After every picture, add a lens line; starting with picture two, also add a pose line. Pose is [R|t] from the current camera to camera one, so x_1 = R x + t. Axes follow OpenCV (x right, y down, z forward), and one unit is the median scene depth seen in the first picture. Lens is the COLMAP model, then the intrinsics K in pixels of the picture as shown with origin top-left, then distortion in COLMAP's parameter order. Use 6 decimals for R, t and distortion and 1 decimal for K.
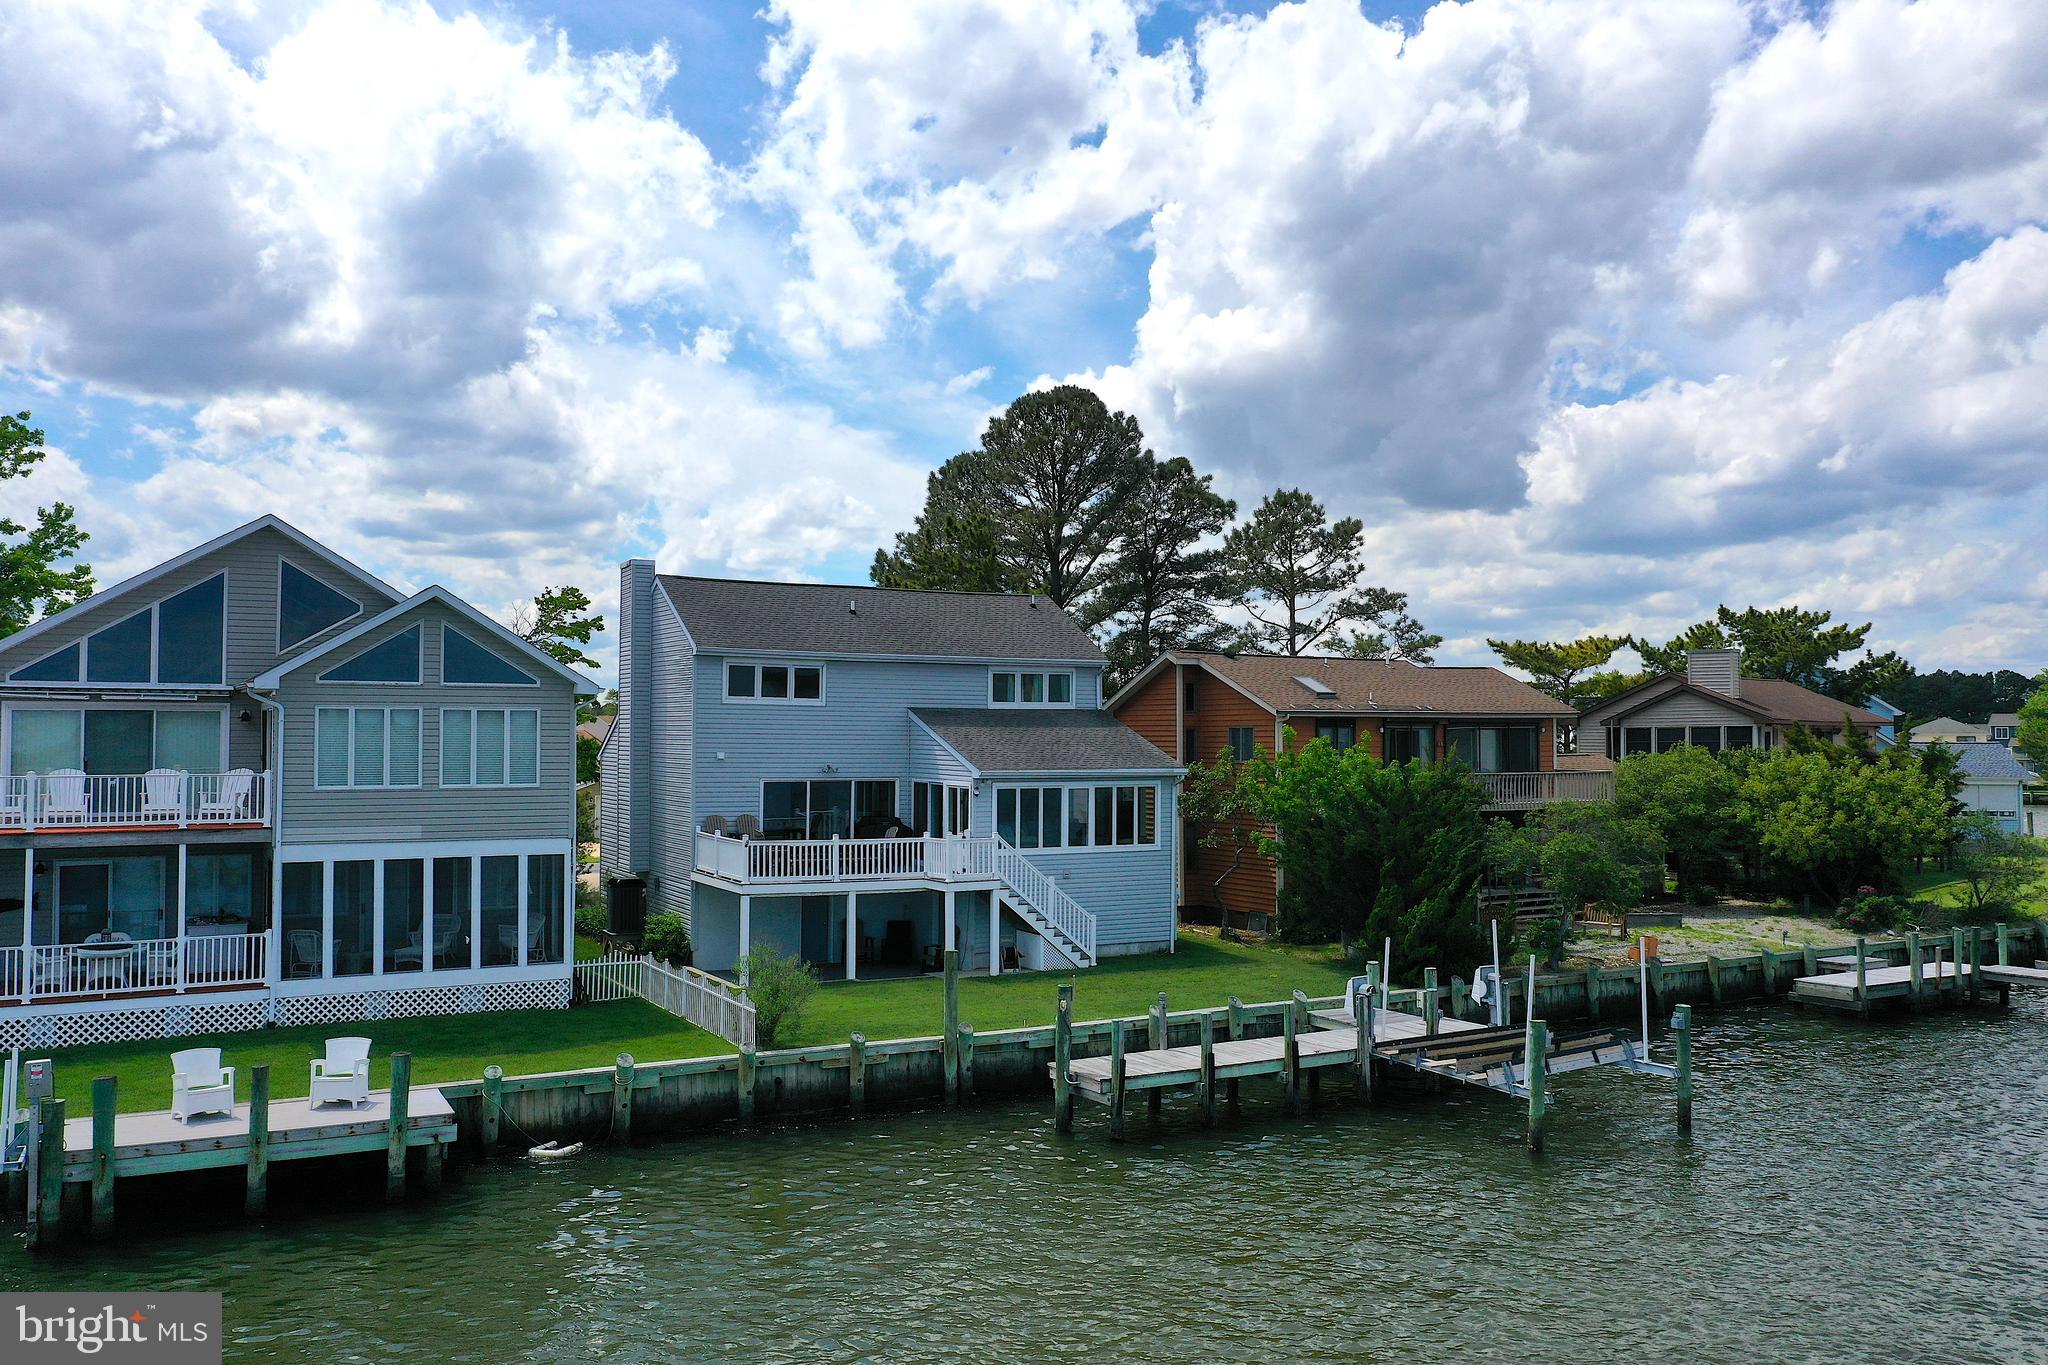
lens RADIAL K [[1627.9, 0, 1033.3], [0, 1627.9, 671.6], [0, 0, 1]] dist [0.001236, 0.001540]
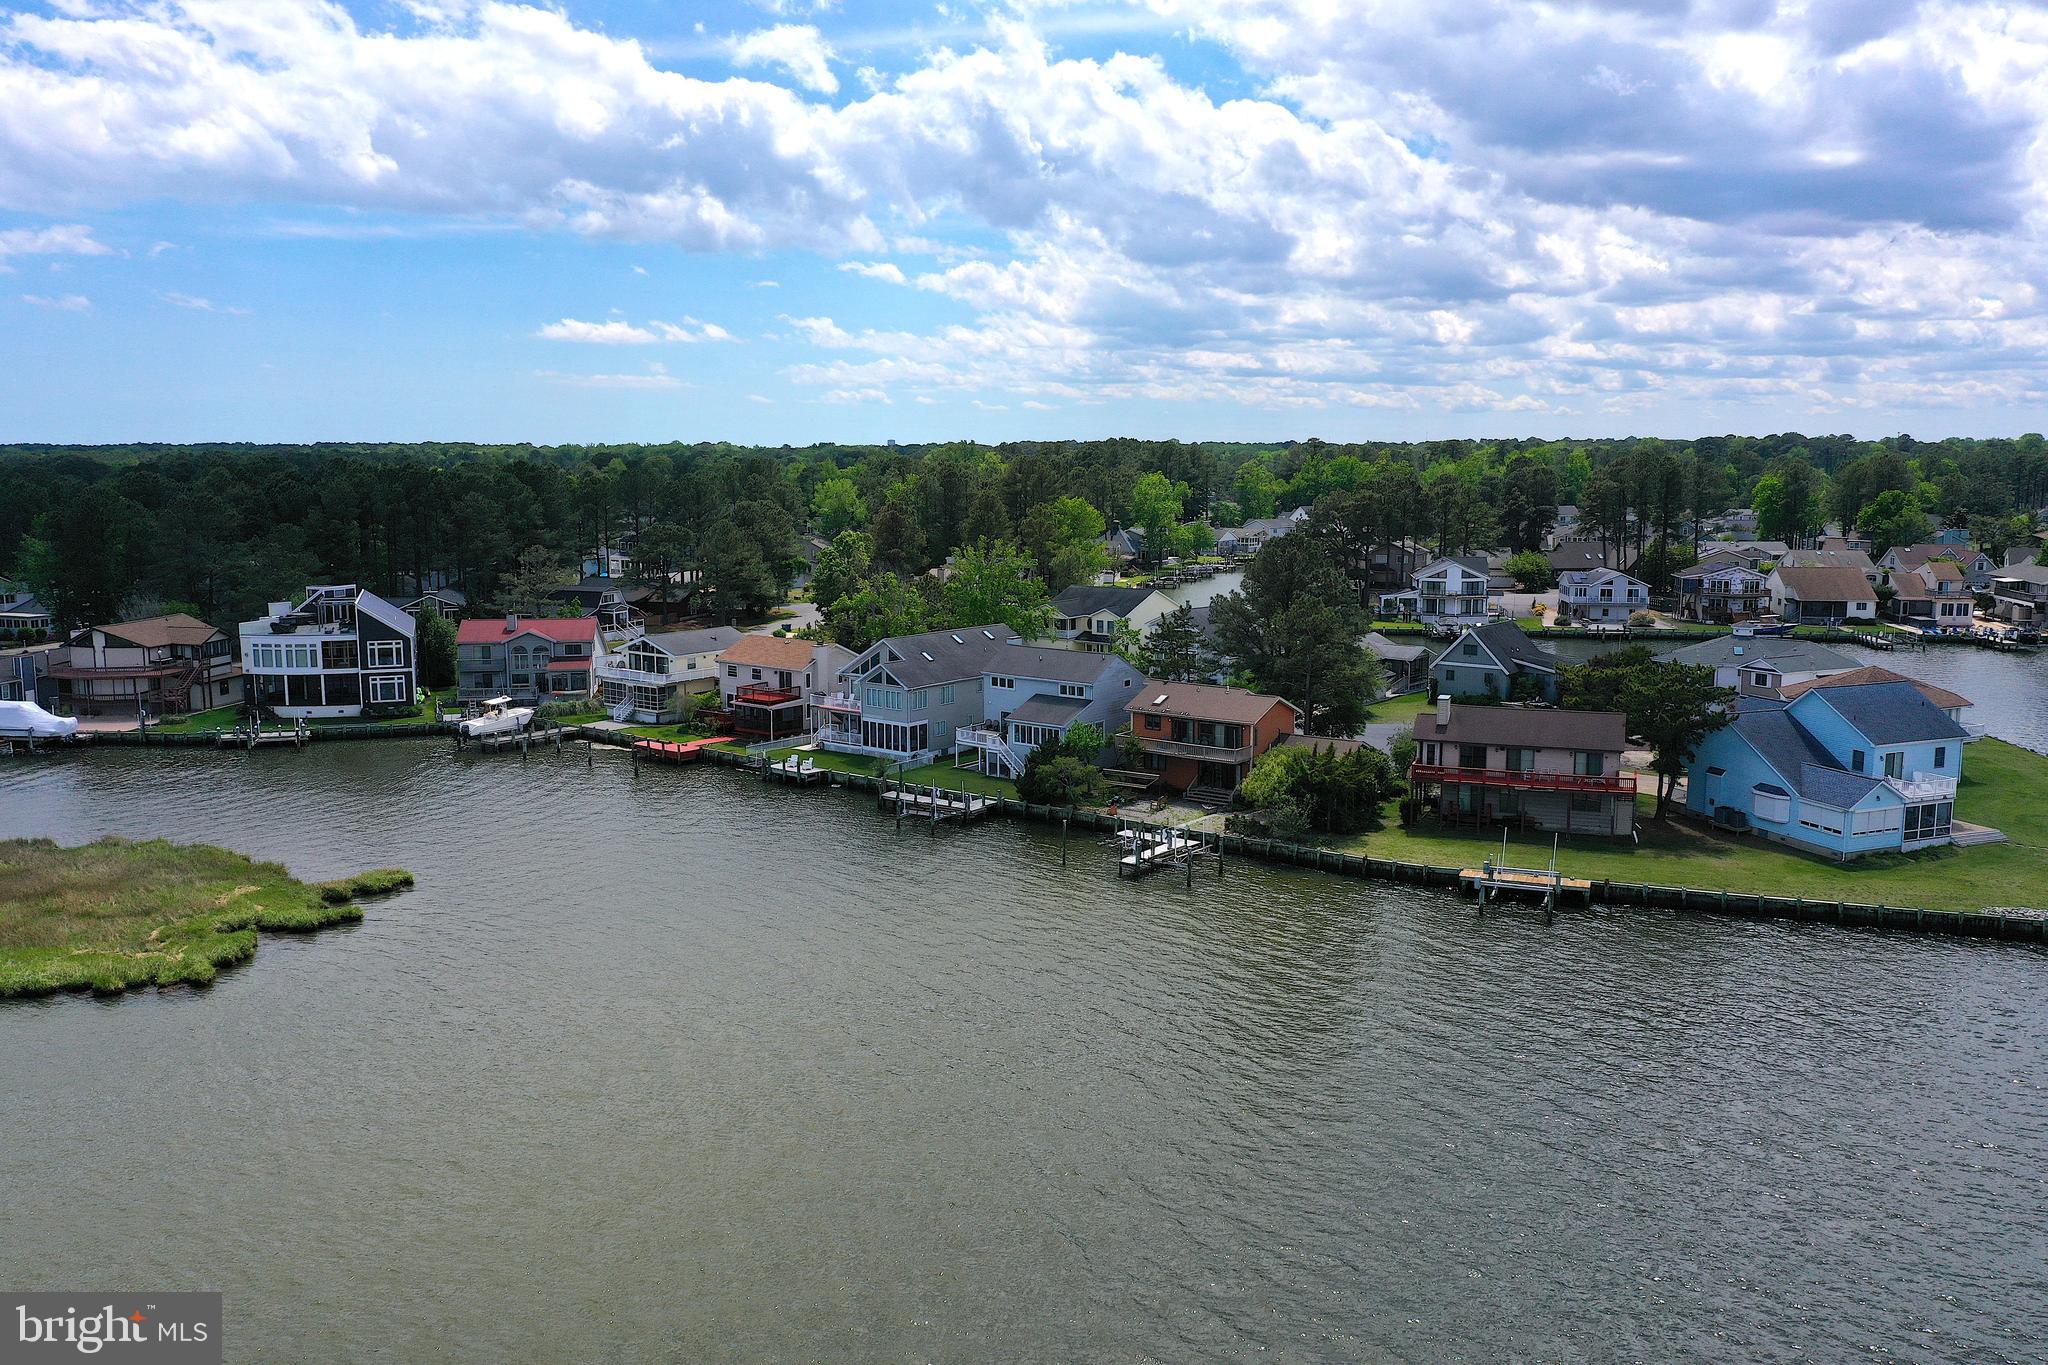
lens RADIAL K [[1627.9, 0, 1030.3], [0, 1627.9, 682.8], [0, 0, 1]] dist [0.001236, 0.001540]
pose [[0.382206, 0.129366, -0.914977, 2.695346], [0.042435, 0.986651, 0.157226, -0.476550], [0.923102, -0.098920, 0.371614, -0.185556]]
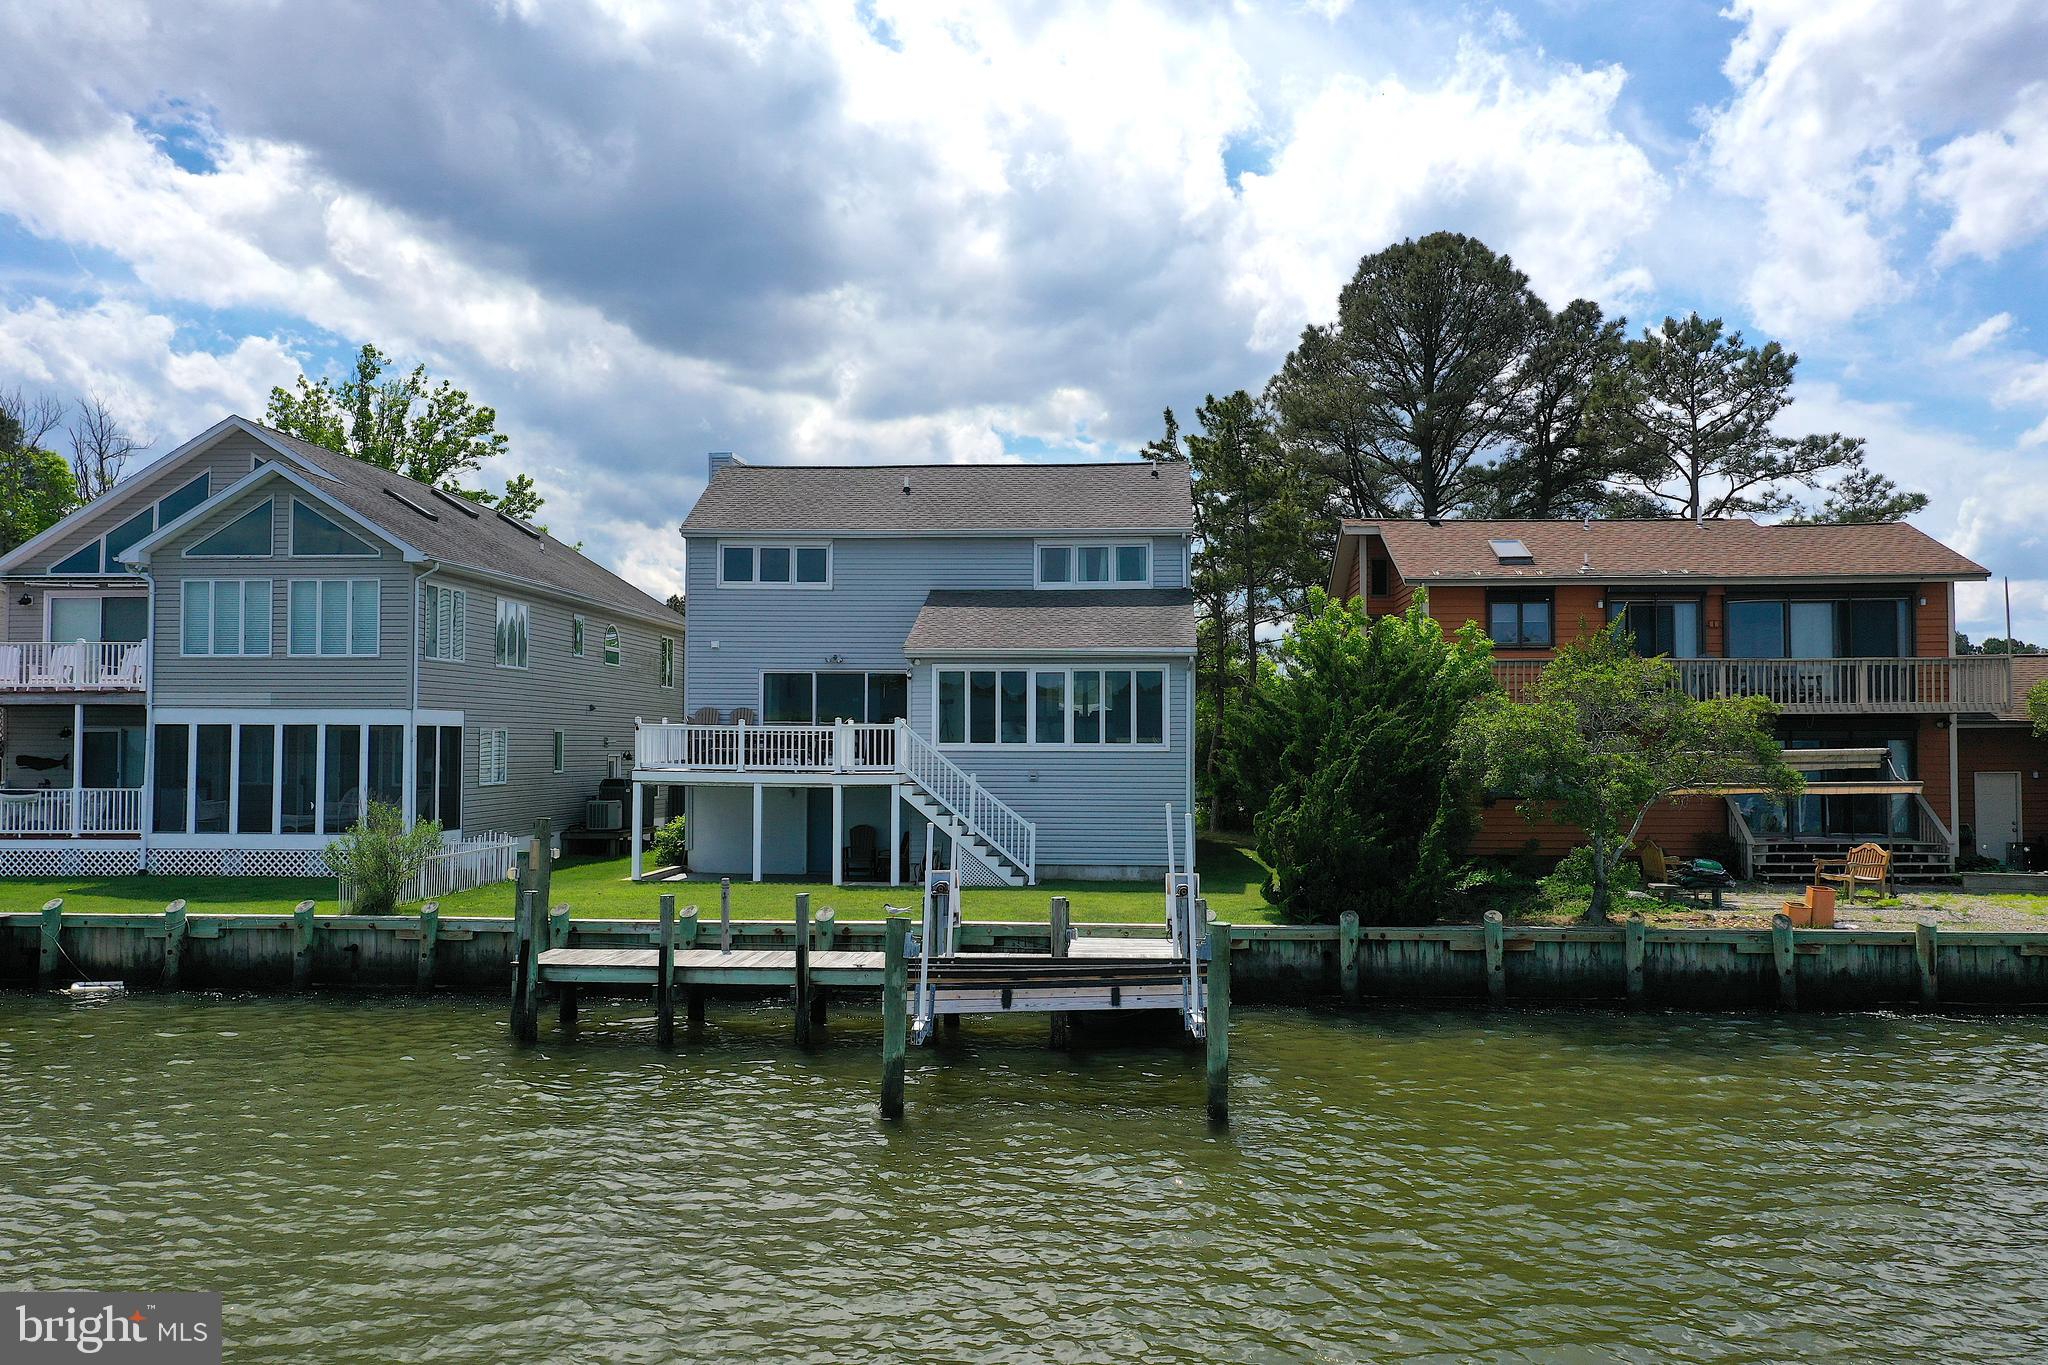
lens RADIAL K [[1627.9, 0, 1021.4], [0, 1627.9, 693.8], [0, 0, 1]] dist [0.001236, 0.001540]
pose [[0.837225, -0.016466, -0.546610, 0.419431], [0.021230, 0.999772, 0.002402, 0.072918], [0.546446, -0.013616, 0.837384, 0.278237]]
